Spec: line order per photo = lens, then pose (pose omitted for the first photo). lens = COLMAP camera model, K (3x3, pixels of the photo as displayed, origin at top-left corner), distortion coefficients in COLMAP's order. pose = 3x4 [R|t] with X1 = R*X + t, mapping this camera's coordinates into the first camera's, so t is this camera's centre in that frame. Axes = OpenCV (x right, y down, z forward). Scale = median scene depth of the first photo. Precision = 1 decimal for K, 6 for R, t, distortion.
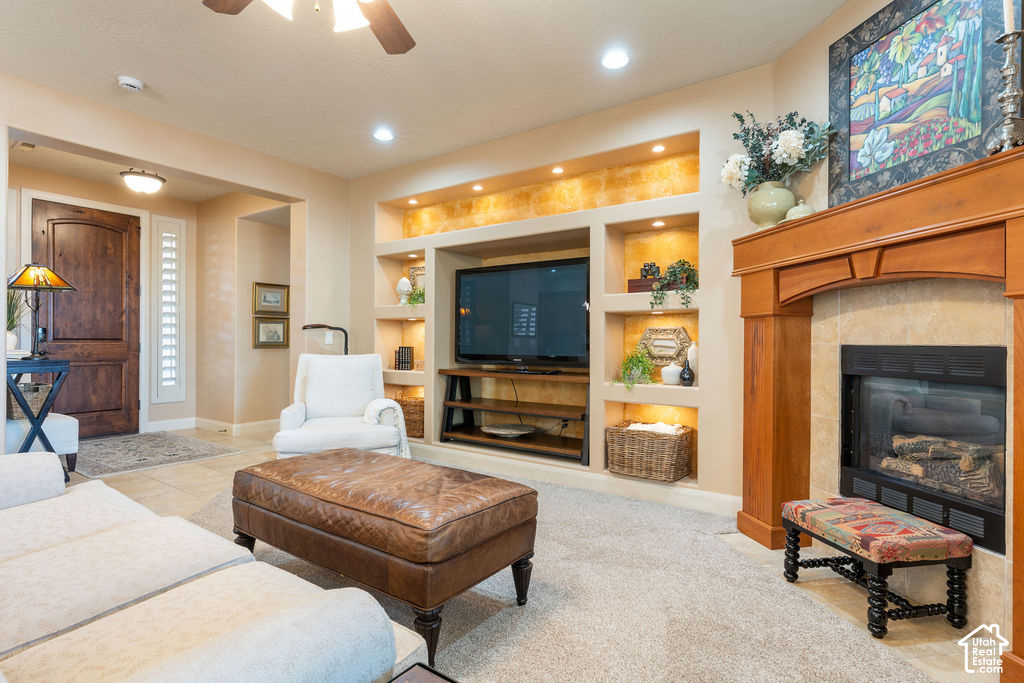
lens RADIAL K [[511.6, 0, 509.8], [0, 511.6, 344.3], [0, 0, 1]] dist [-0.004363, -0.000747]
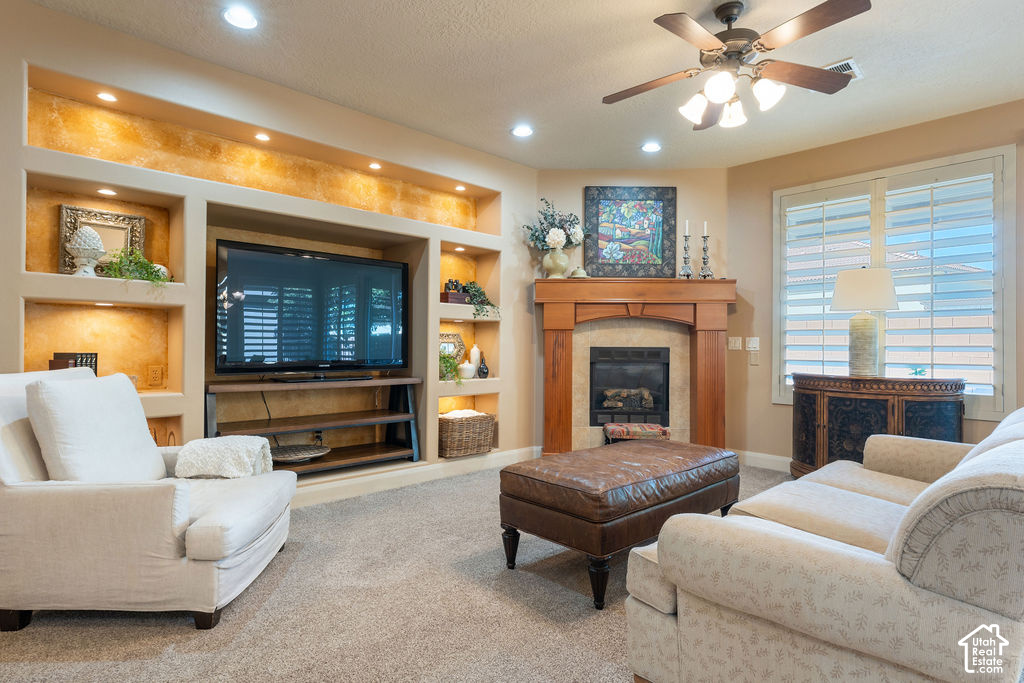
lens RADIAL K [[523.8, 0, 509.5], [0, 523.8, 343.1], [0, 0, 1]] dist [-0.006585, -0.000403]
pose [[0.206386, -0.001365, 0.978470, -1.326362], [-0.000641, 0.999999, 0.001531, -0.015480], [-0.978470, -0.000943, 0.206385, 0.894654]]
